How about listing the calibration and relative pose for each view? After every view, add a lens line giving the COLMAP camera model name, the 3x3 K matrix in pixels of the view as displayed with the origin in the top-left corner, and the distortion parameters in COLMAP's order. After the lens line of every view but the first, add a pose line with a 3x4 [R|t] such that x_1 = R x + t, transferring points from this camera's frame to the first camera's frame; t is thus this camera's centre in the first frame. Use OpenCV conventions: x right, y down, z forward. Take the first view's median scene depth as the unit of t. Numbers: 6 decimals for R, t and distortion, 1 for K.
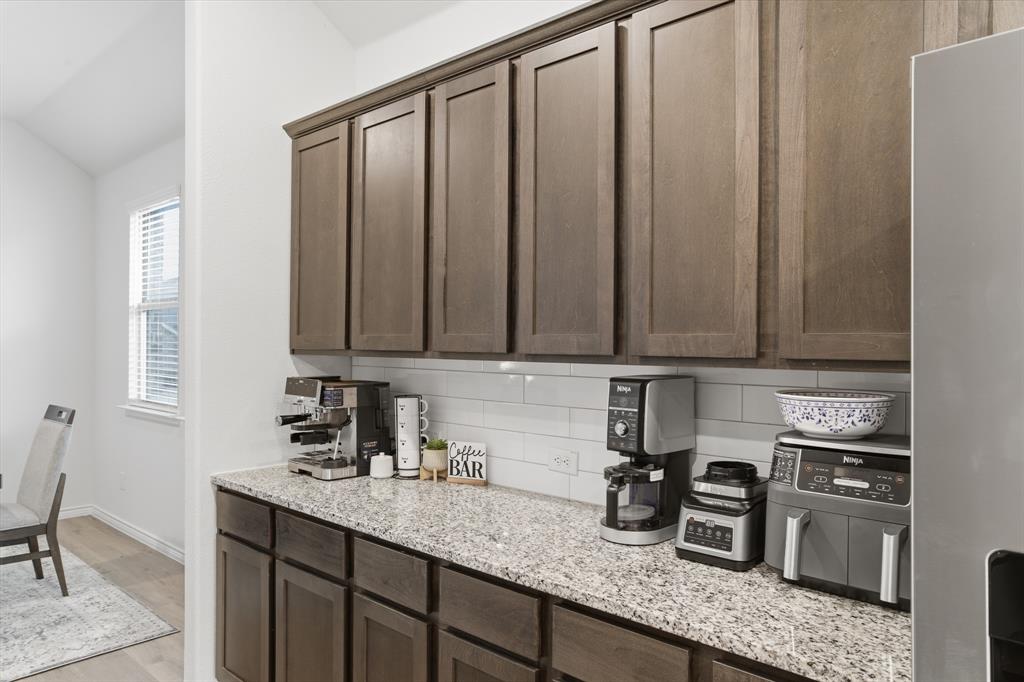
lens RADIAL K [[633.6, 0, 512.0], [0, 633.6, 341.0], [0, 0, 1]] dist [-0.000409, -0.000087]
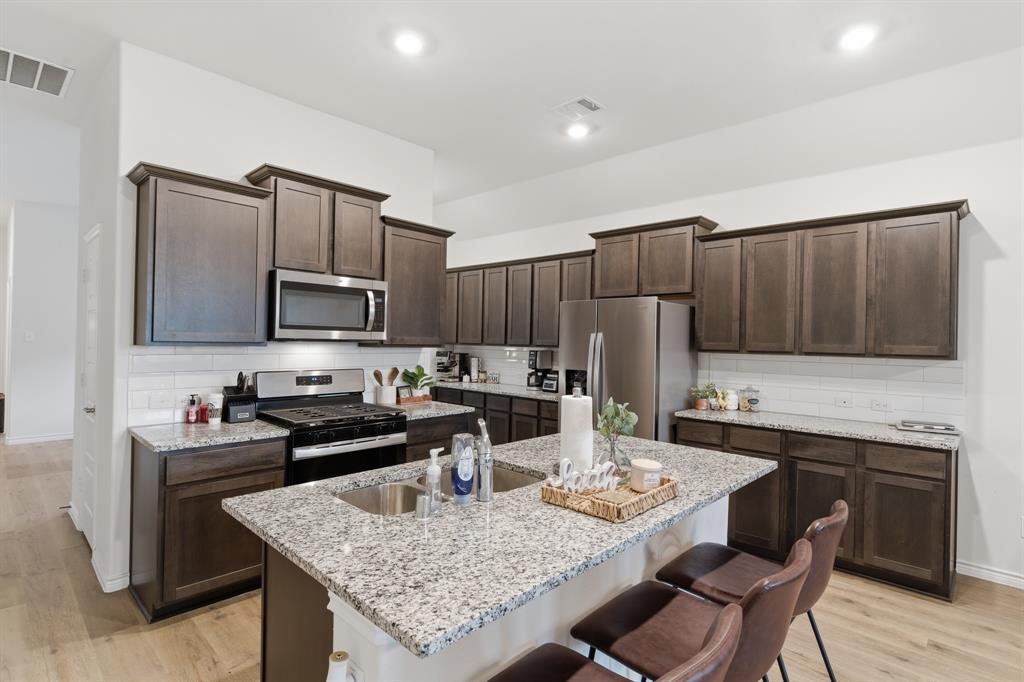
lens RADIAL K [[506.9, 0, 512.0], [0, 506.9, 341.0], [0, 0, 1]] dist [-0.001398, -0.000216]
pose [[0.999836, 0.014652, -0.010621, 0.064679], [-0.014629, 0.999890, 0.002296, -0.007064], [0.010654, -0.002141, 0.999941, -1.909103]]
